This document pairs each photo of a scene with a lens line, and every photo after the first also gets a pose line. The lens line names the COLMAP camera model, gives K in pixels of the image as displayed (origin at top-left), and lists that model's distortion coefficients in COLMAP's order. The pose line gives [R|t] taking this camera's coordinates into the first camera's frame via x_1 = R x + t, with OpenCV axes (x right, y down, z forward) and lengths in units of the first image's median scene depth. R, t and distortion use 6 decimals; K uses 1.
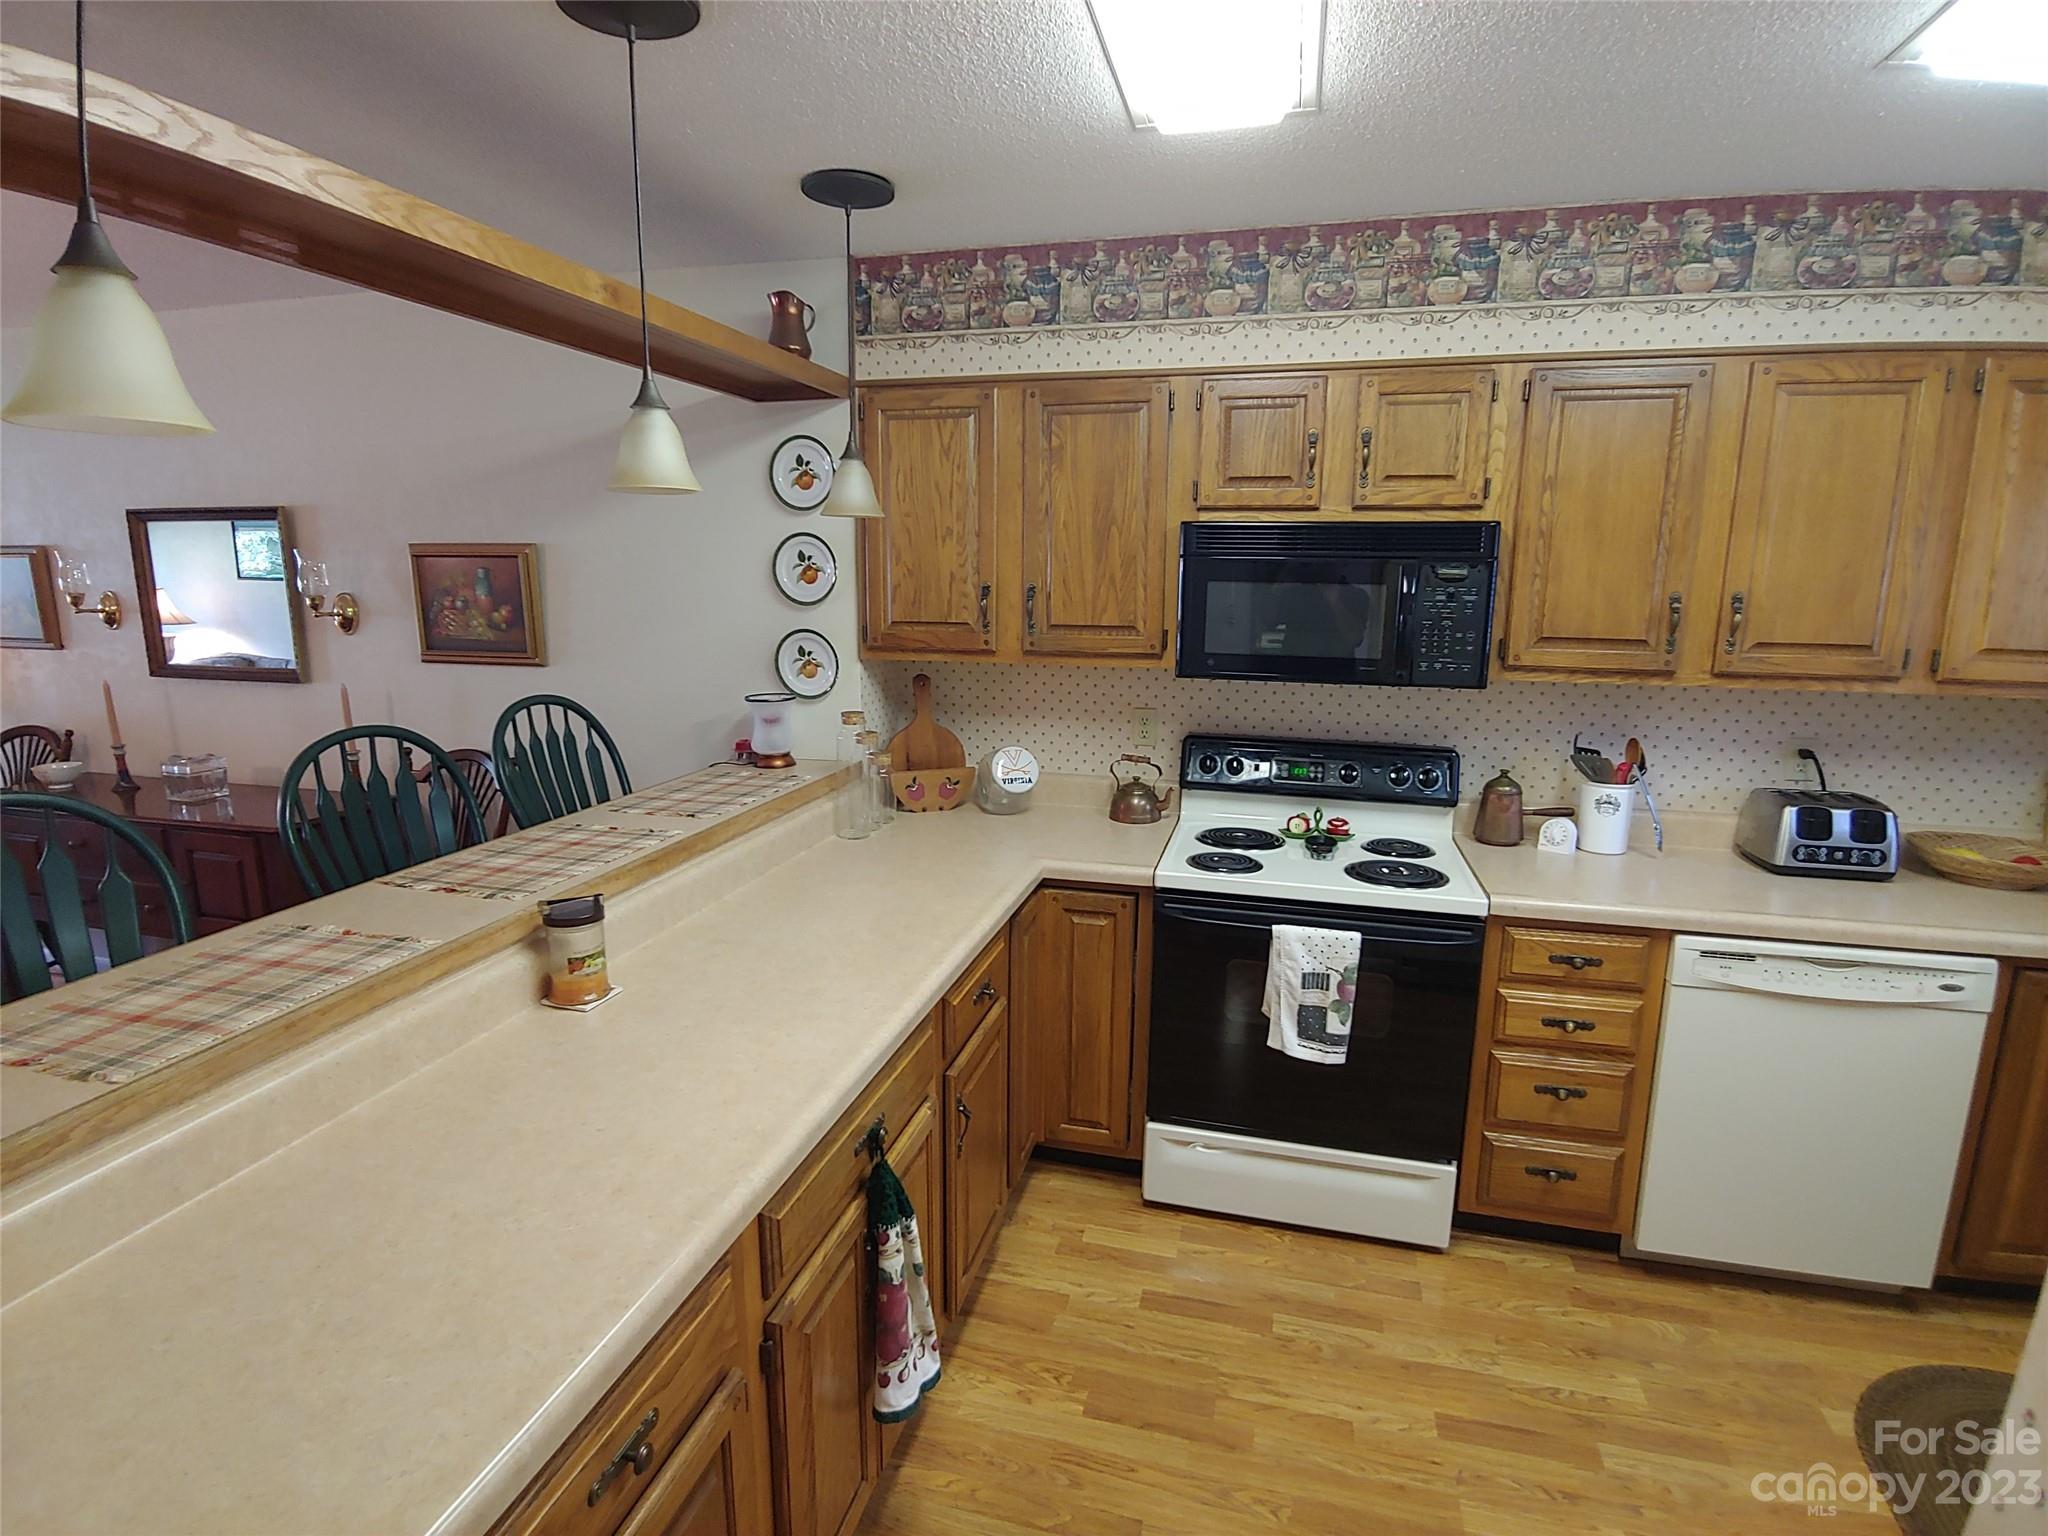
lens RADIAL K [[1164.7, 0, 1022.6], [0, 1164.7, 778.8], [0, 0, 1]] dist [-0.000563, -0.025126]
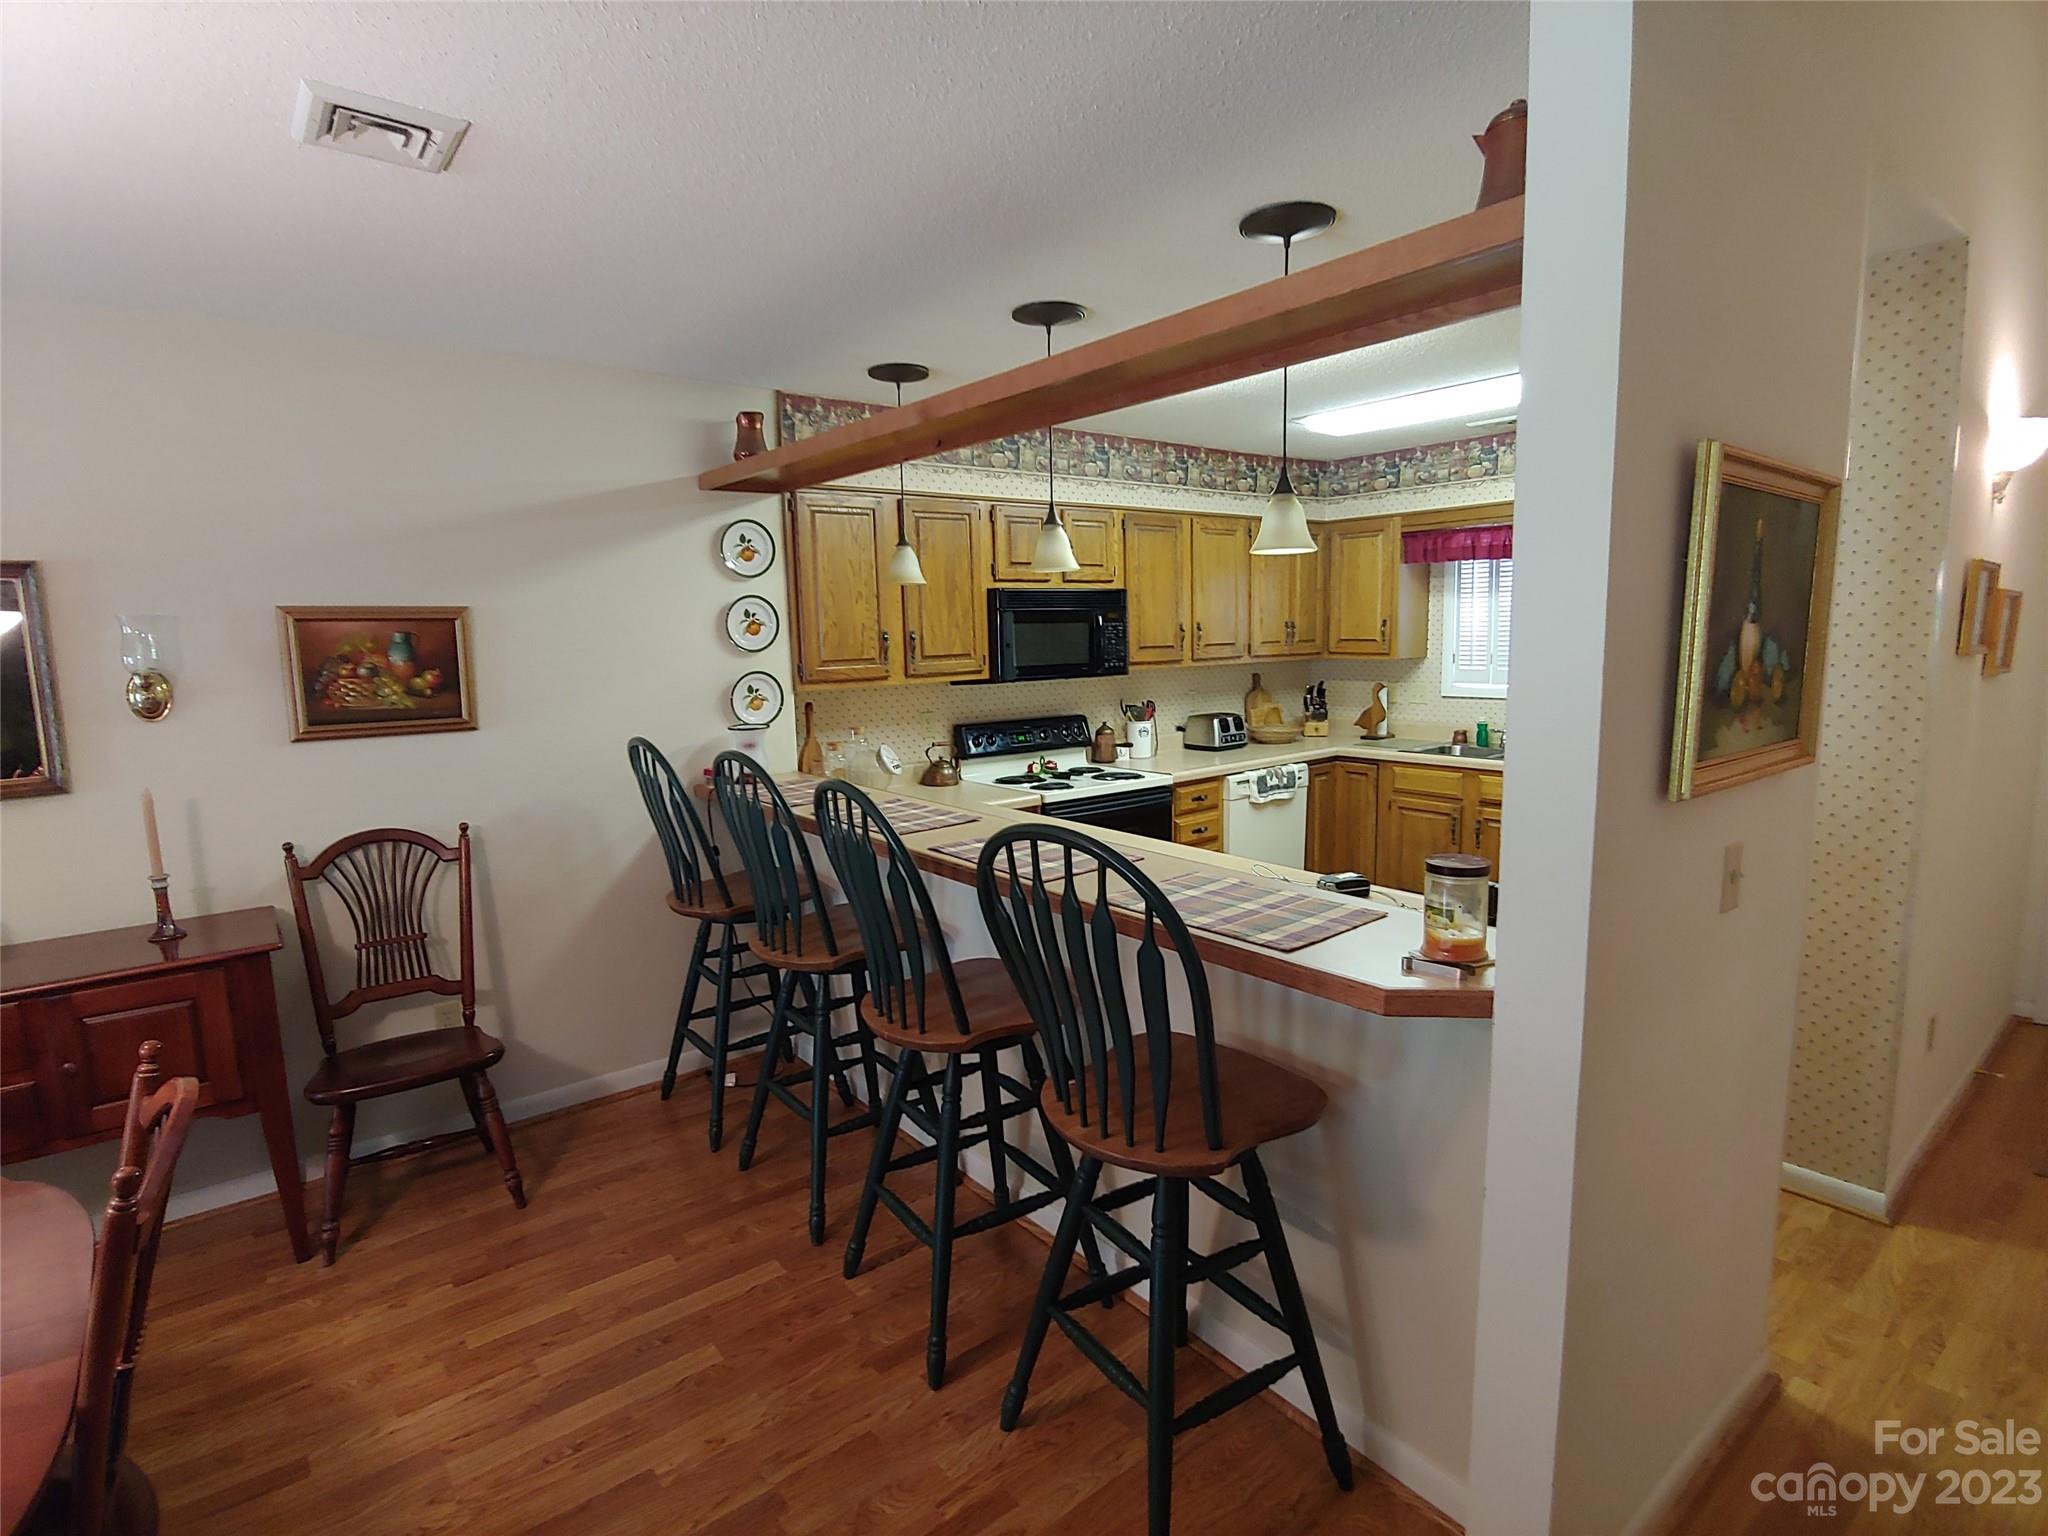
lens RADIAL K [[1028.7, 0, 1028.1], [0, 1028.7, 765.5], [0, 0, 1]] dist [-0.016935, 0.001597]
pose [[0.572903, -0.126132, 0.809860, -0.990053], [0.185181, 0.982458, 0.022014, 0.001954], [-0.798430, 0.137359, 0.586210, 0.137434]]
